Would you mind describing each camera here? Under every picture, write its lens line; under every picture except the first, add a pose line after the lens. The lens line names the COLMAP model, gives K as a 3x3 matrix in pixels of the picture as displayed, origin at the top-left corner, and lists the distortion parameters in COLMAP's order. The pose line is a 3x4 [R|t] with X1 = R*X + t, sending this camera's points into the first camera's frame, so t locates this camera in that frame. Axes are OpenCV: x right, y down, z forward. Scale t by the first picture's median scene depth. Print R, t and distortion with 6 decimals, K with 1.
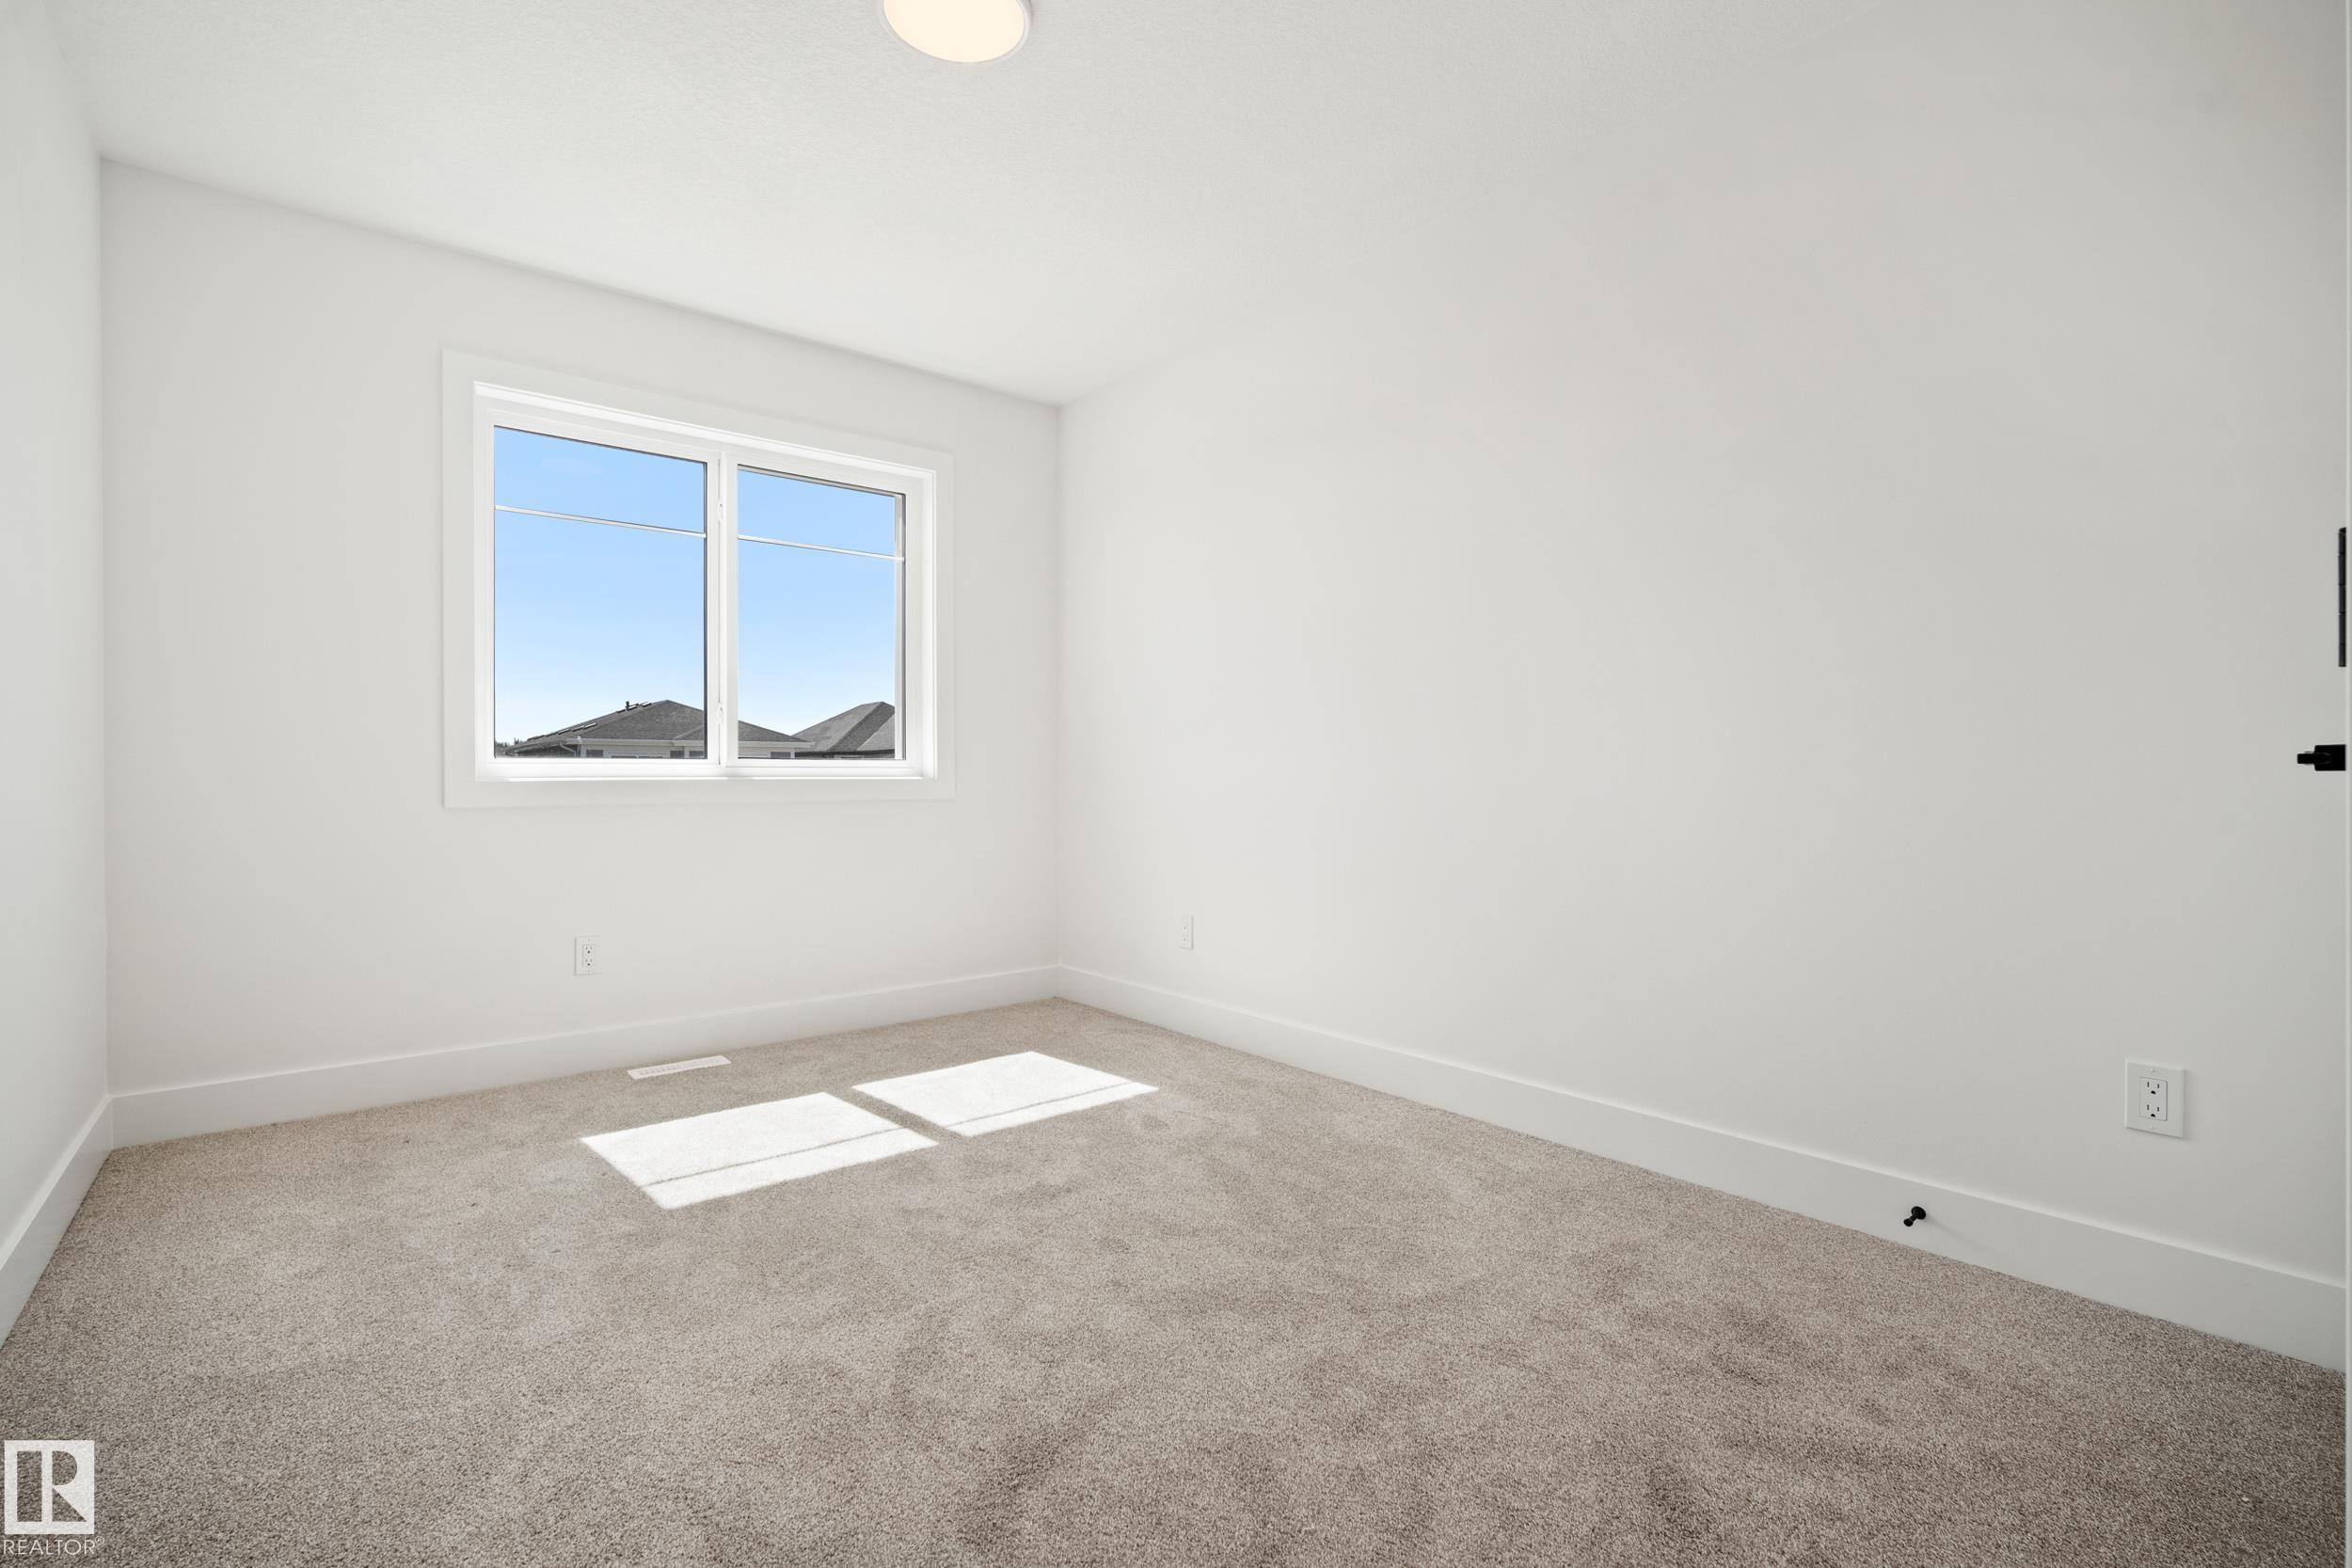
lens RADIAL K [[1034.5, 0, 1192.6], [0, 1034.5, 789.0], [0, 0, 1]] dist [-0.010702, 0.000785]
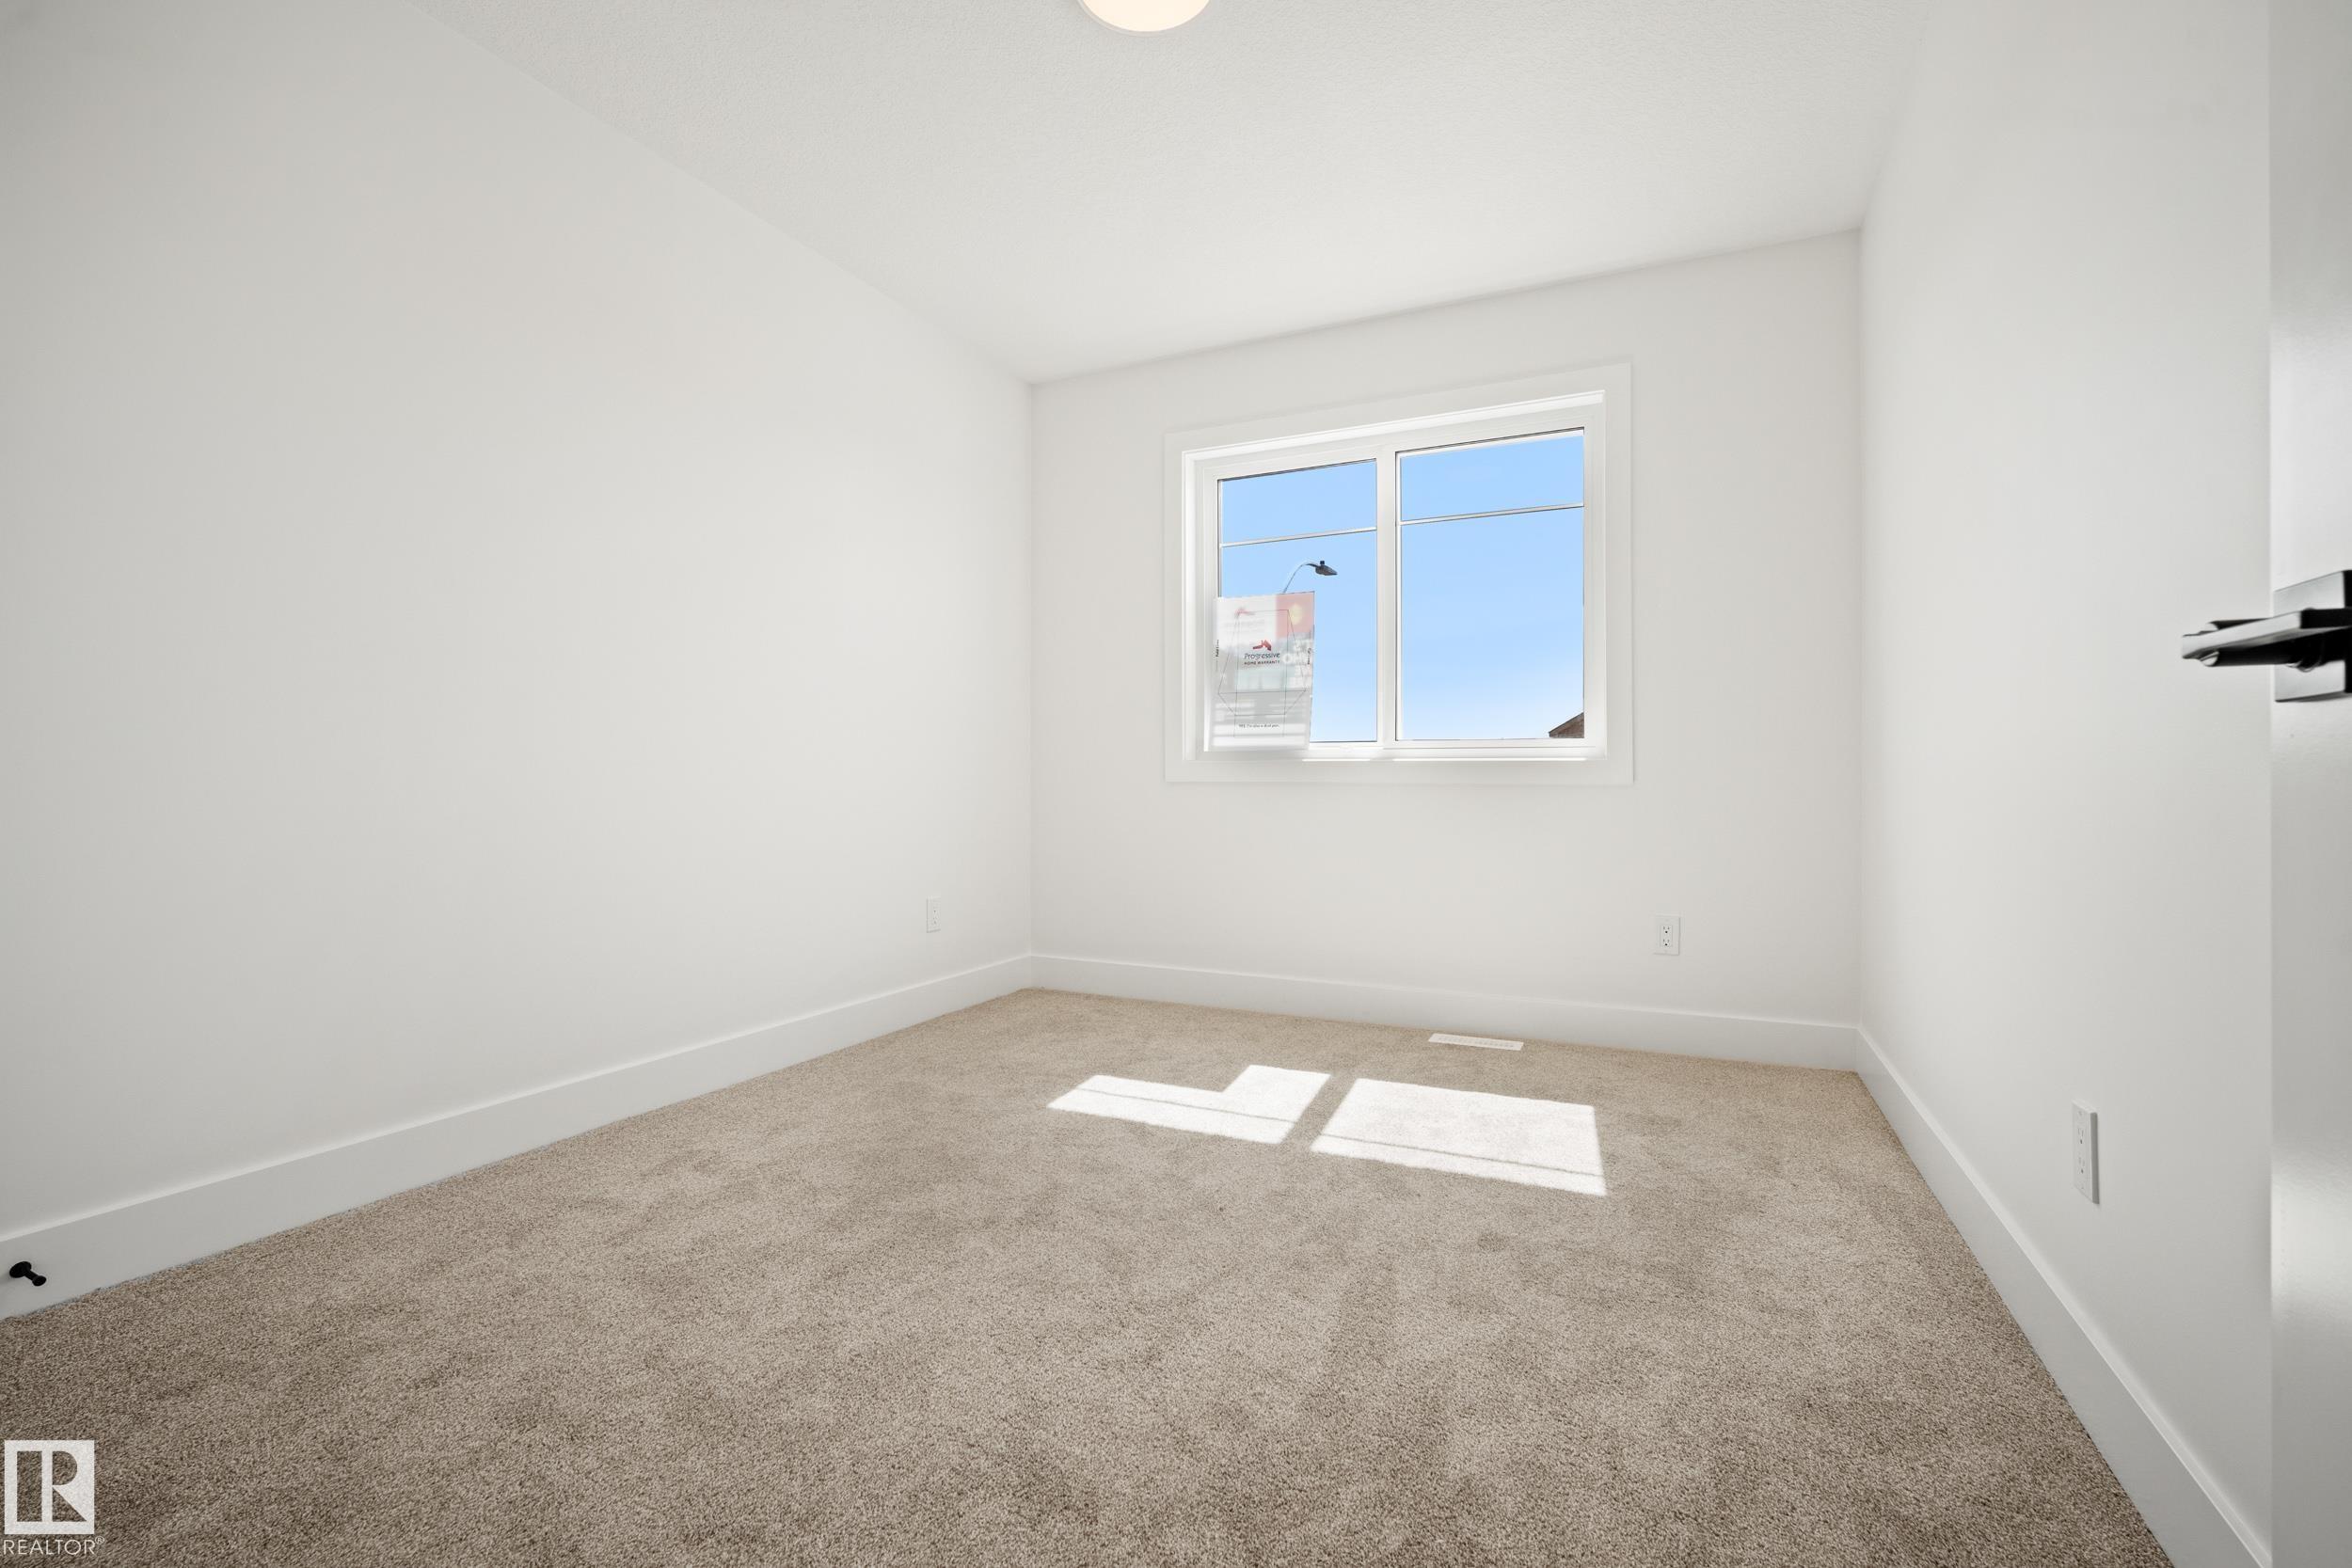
lens RADIAL K [[1034.5, 0, 1192.6], [0, 1034.5, 789.0], [0, 0, 1]] dist [-0.010702, 0.000785]
pose [[0.439354, 0.016230, -0.898167, 0.478118], [-0.012786, 0.999848, 0.011813, 0.010878], [0.898223, 0.006294, 0.439495, 0.450971]]
